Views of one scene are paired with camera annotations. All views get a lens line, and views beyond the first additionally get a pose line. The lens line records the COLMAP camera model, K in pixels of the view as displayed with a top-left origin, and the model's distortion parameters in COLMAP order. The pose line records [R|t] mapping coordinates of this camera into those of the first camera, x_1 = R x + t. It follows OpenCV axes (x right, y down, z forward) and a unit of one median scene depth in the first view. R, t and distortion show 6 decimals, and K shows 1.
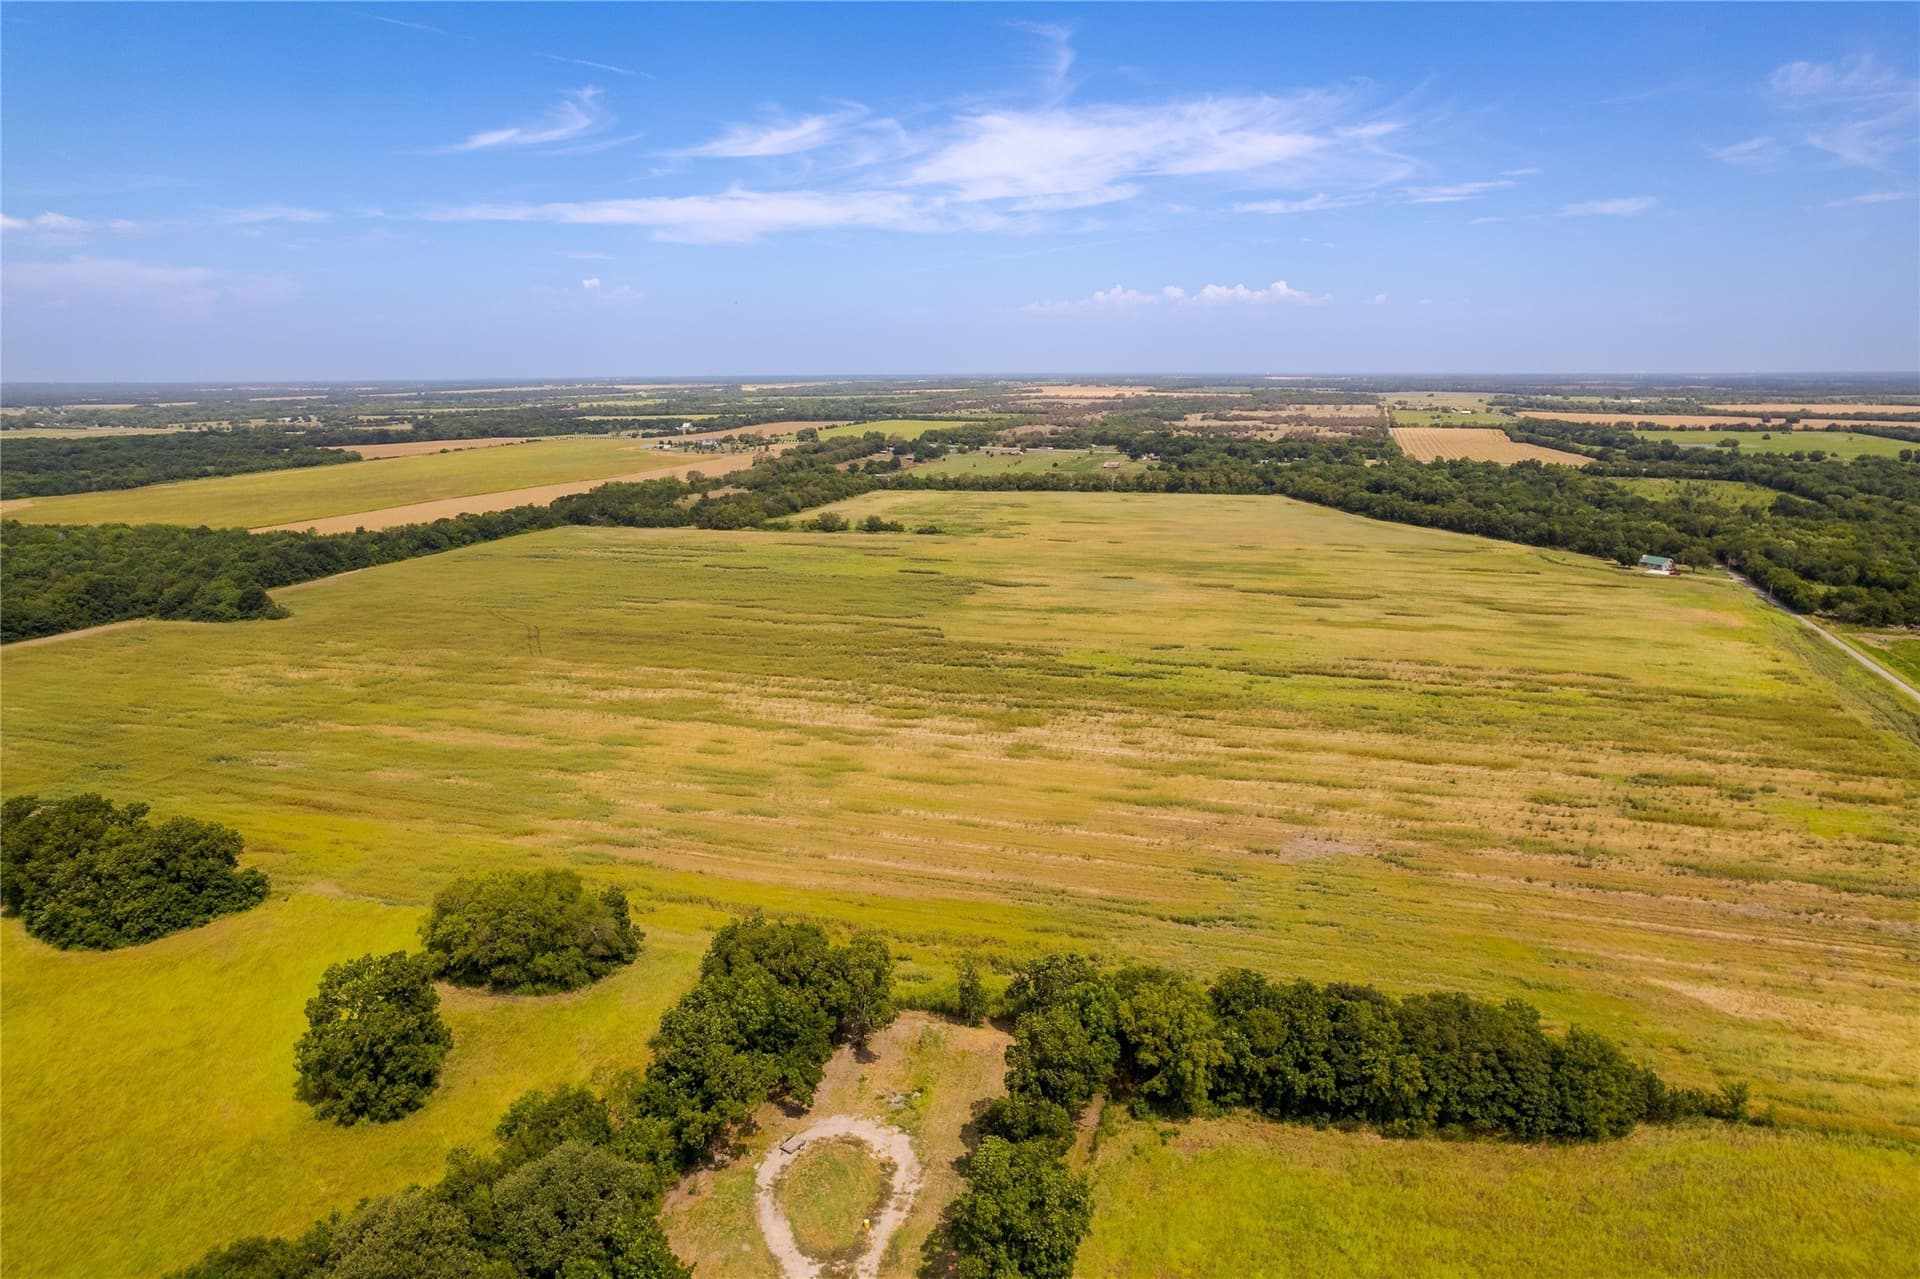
lens RADIAL K [[1229.3, 0, 968.0], [0, 1229.3, 642.2], [0, 0, 1]] dist [-0.076415, 0.085262]
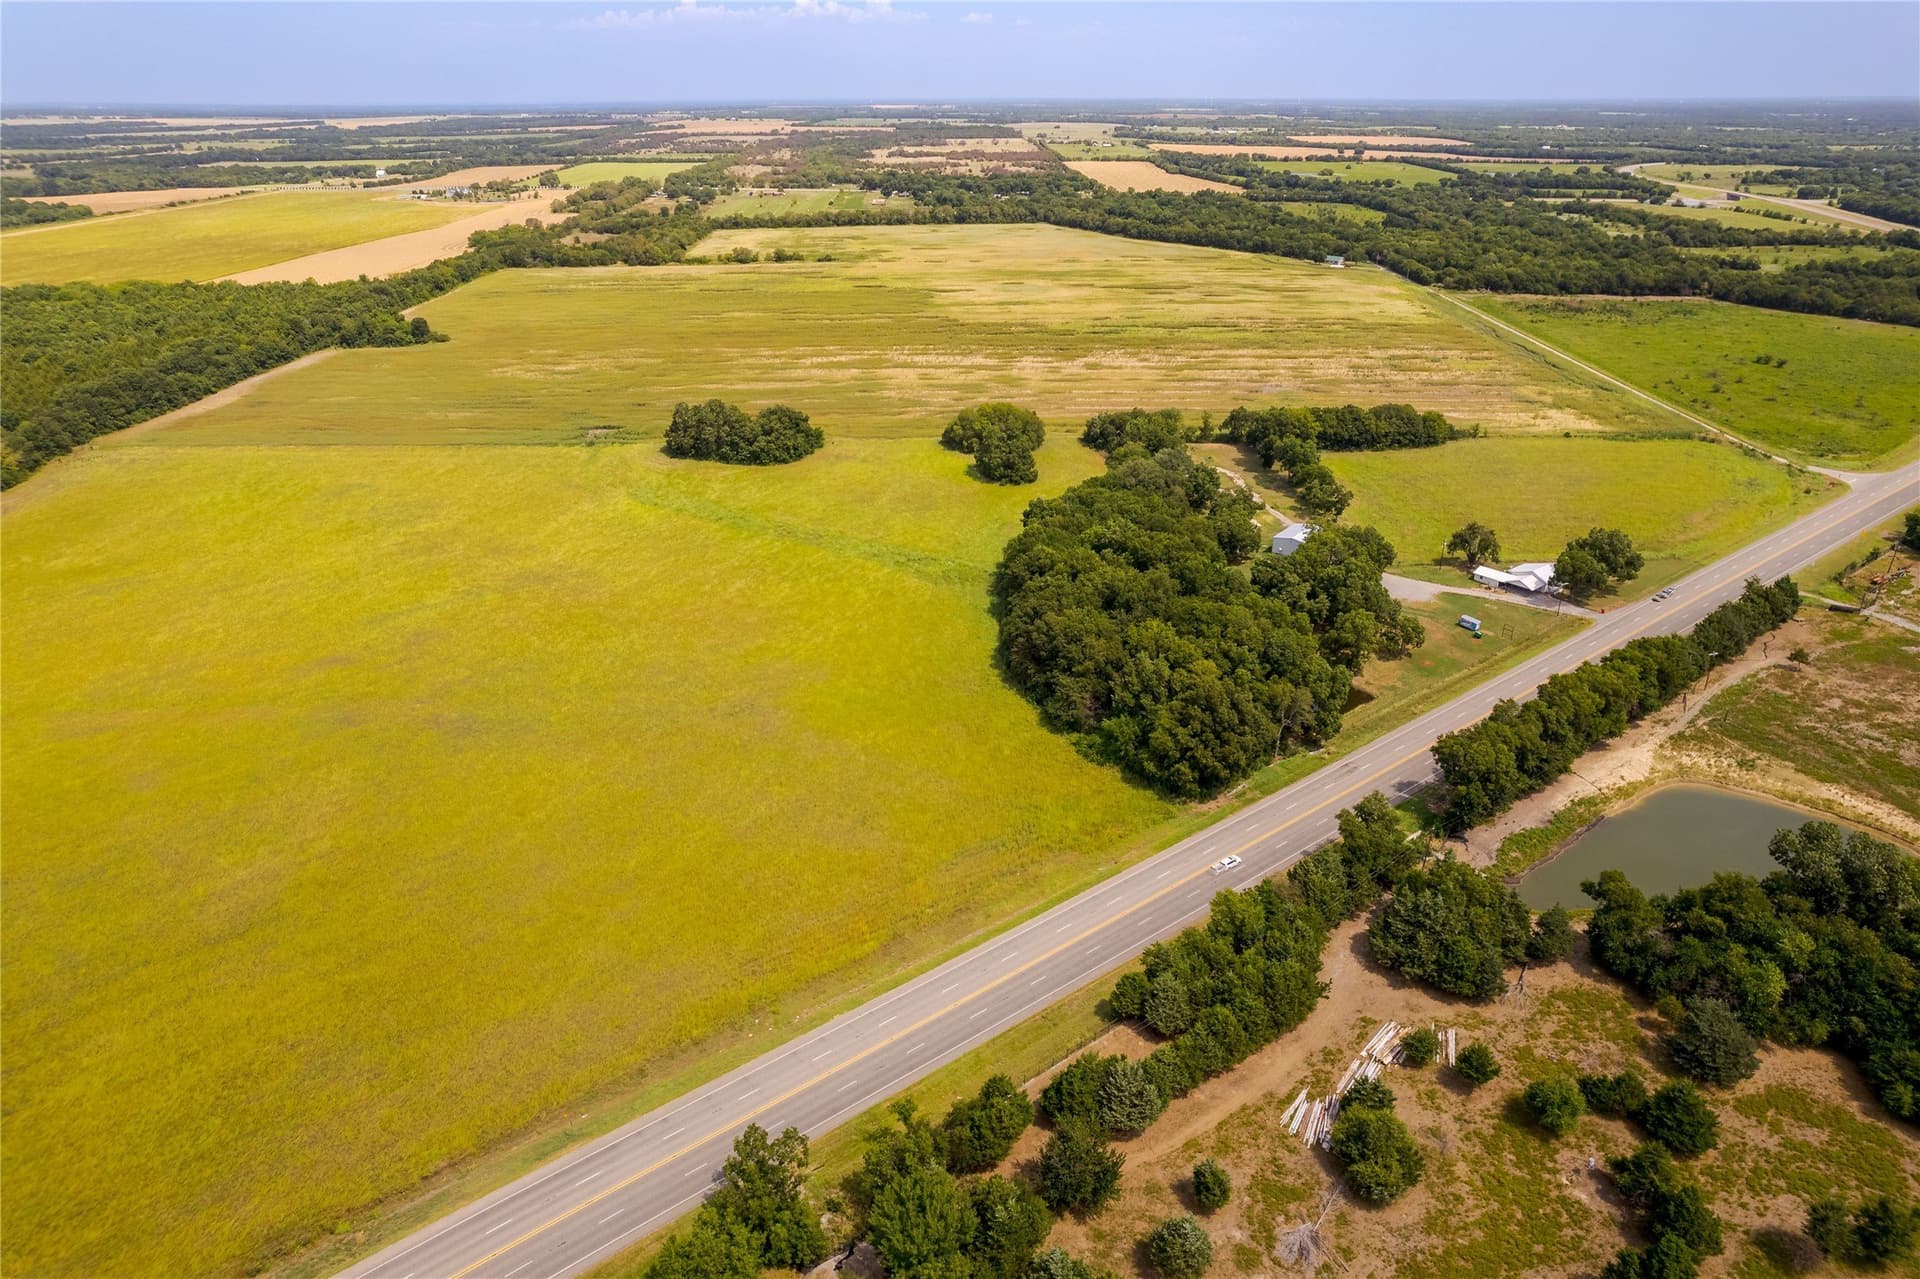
lens RADIAL K [[1229.3, 0, 968.0], [0, 1229.3, 642.2], [0, 0, 1]] dist [-0.076415, 0.085262]
pose [[0.947443, -0.129212, 0.292669, -0.456025], [0.067028, 0.974678, 0.213329, 0.055152], [-0.312823, -0.182500, 0.932113, -0.452570]]
